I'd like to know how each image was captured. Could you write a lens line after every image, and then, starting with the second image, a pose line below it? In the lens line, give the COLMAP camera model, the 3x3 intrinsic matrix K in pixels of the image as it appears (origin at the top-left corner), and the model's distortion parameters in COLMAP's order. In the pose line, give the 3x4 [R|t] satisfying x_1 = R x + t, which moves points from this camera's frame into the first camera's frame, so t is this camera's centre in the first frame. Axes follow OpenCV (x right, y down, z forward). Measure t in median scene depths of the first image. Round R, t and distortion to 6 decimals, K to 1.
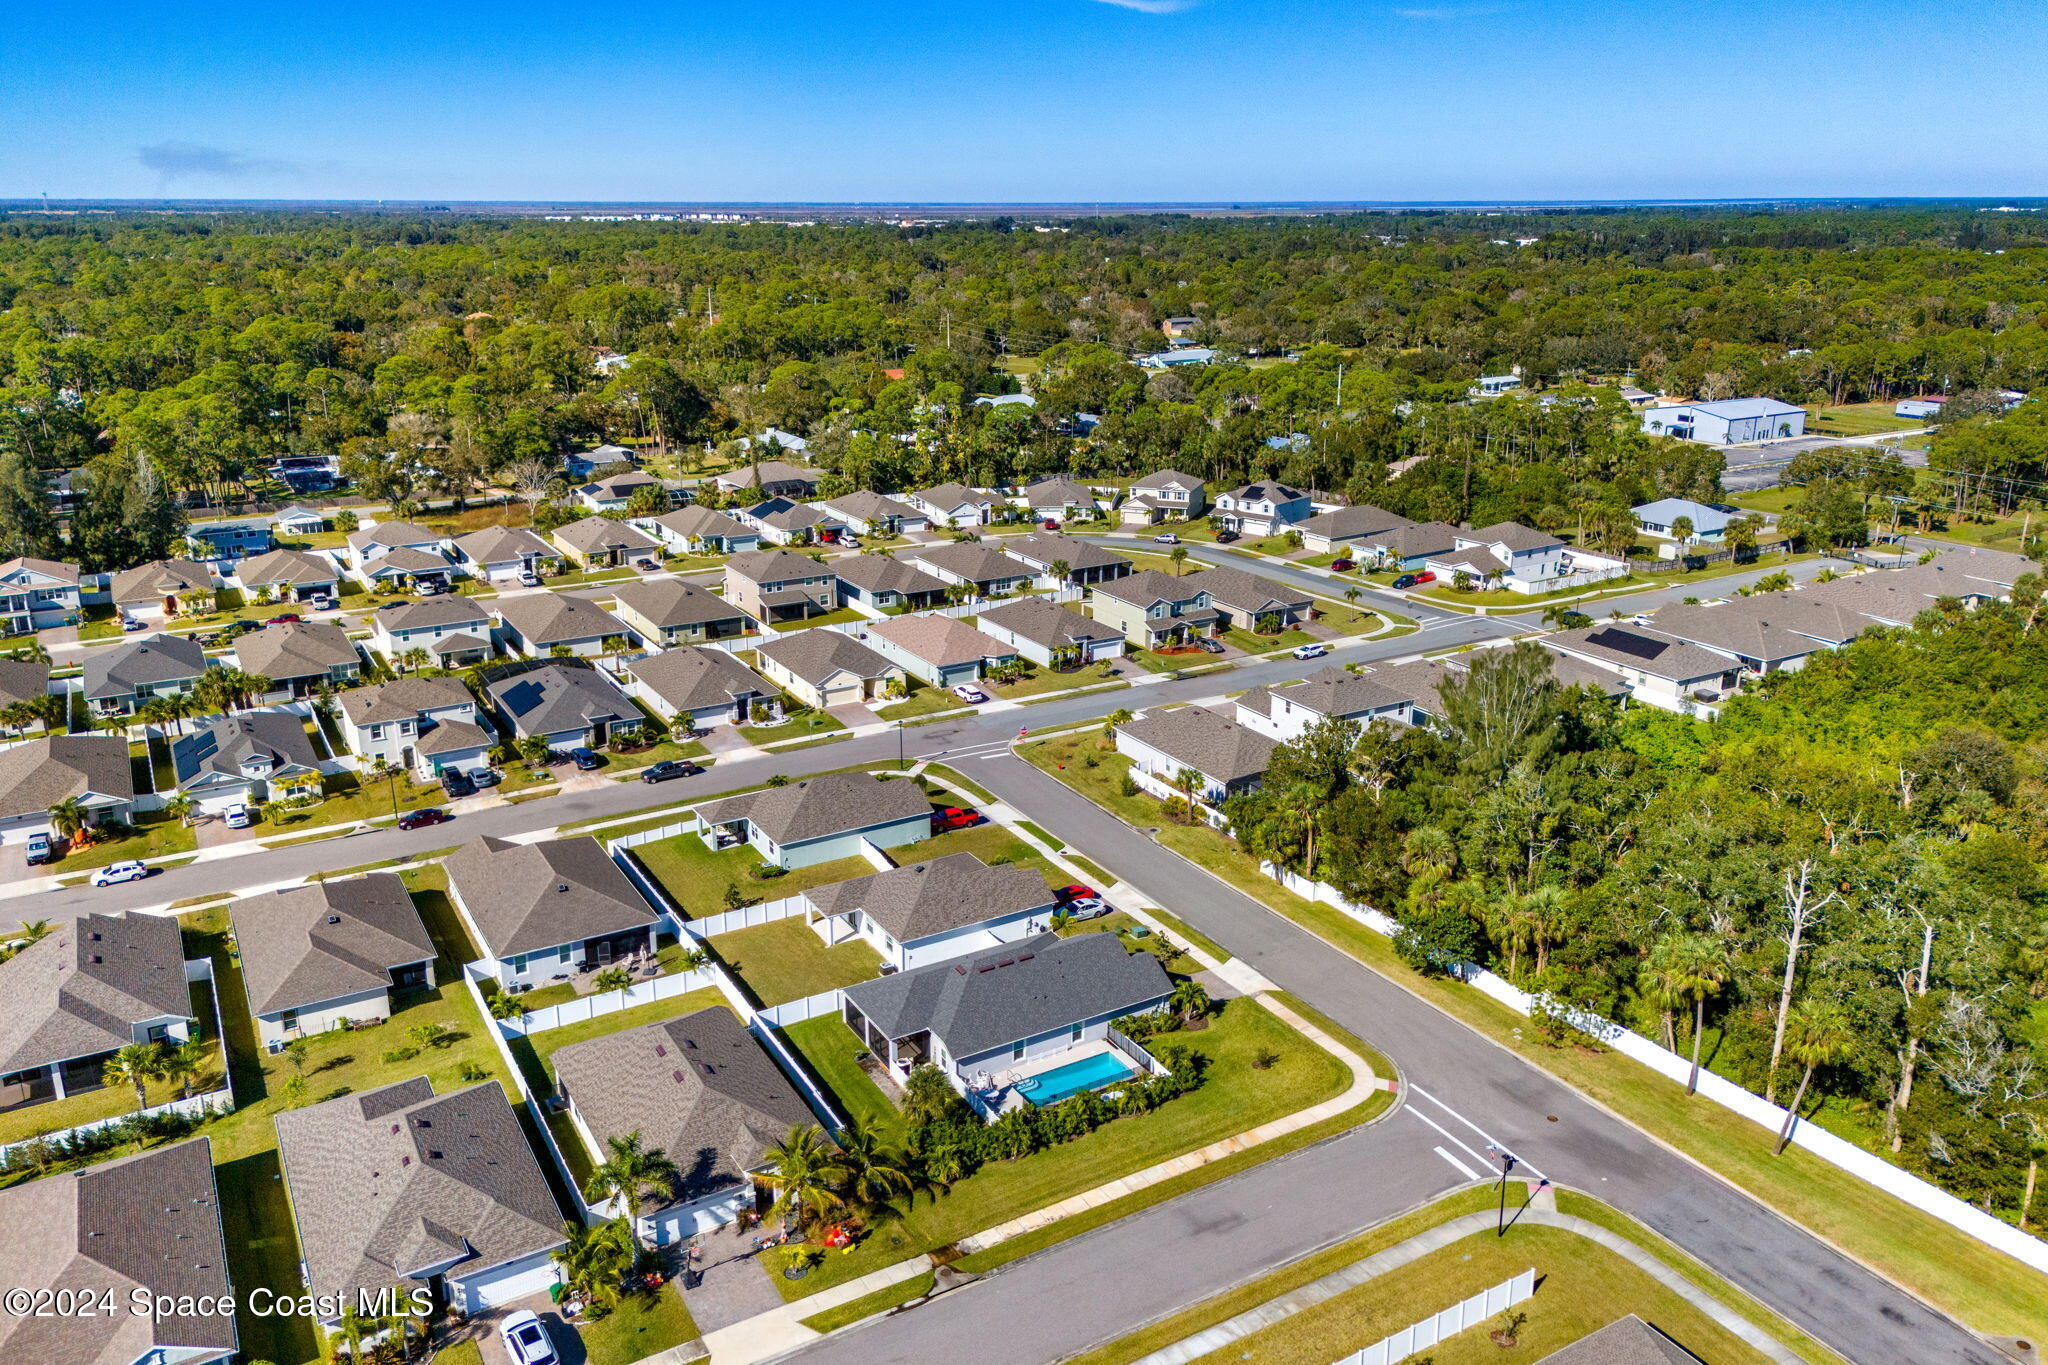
lens RADIAL K [[1501.1, 0, 1024.0], [0, 1501.1, 682.5], [0, 0, 1]] dist [0.035294, -0.000658]
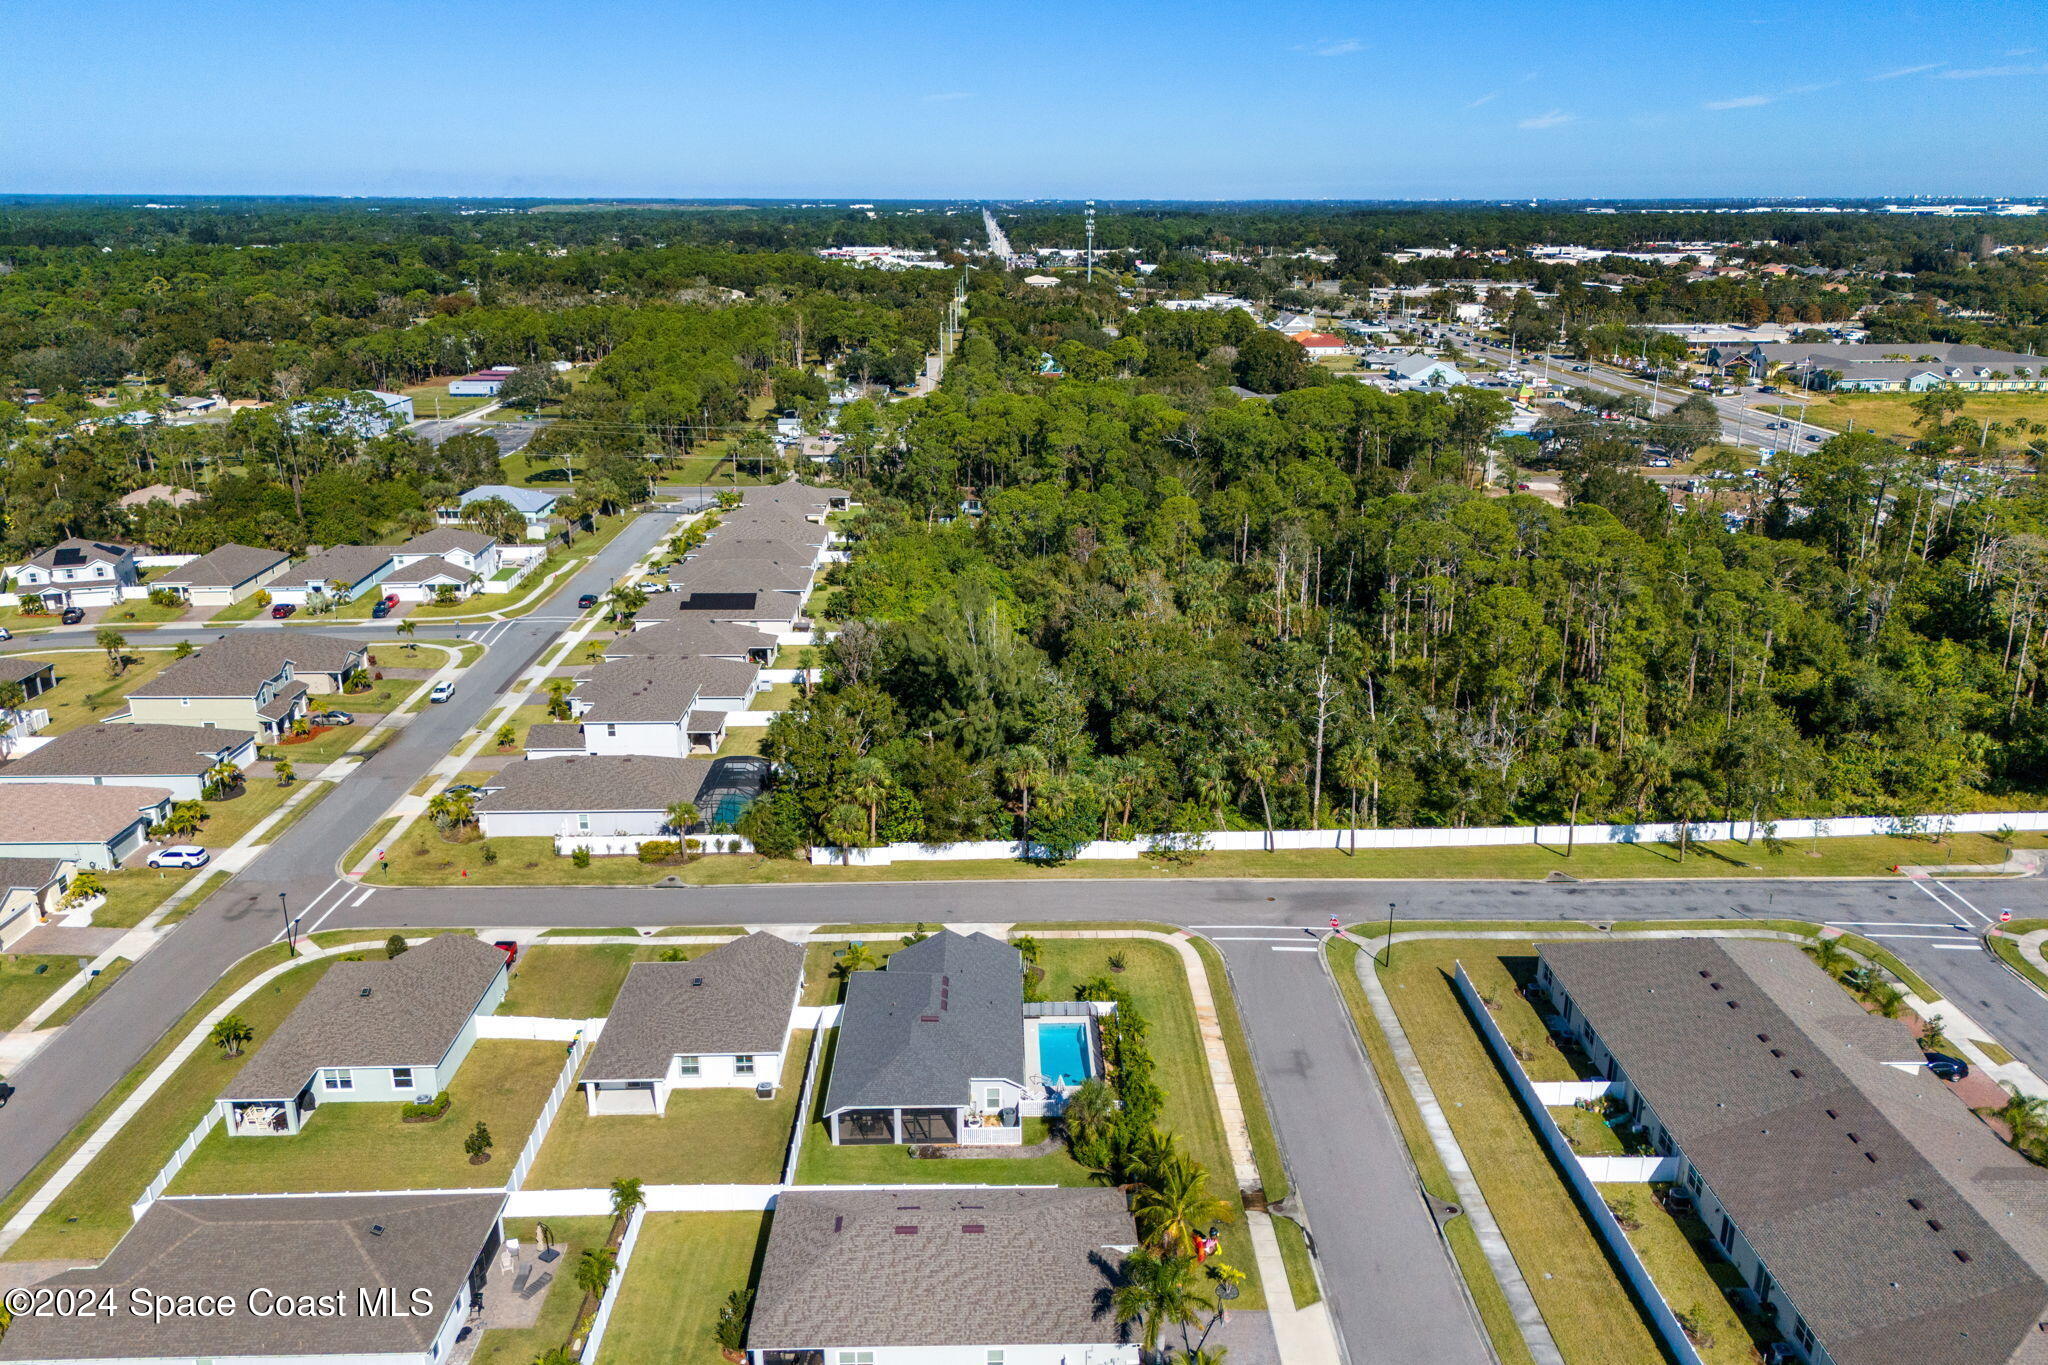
lens RADIAL K [[1501.1, 0, 1024.0], [0, 1501.1, 682.5], [0, 0, 1]] dist [0.035294, -0.000658]
pose [[0.488086, -0.263821, 0.831968, -0.477656], [0.261313, 0.953668, 0.149110, -0.085635], [-0.832759, 0.144625, 0.534412, 0.273996]]
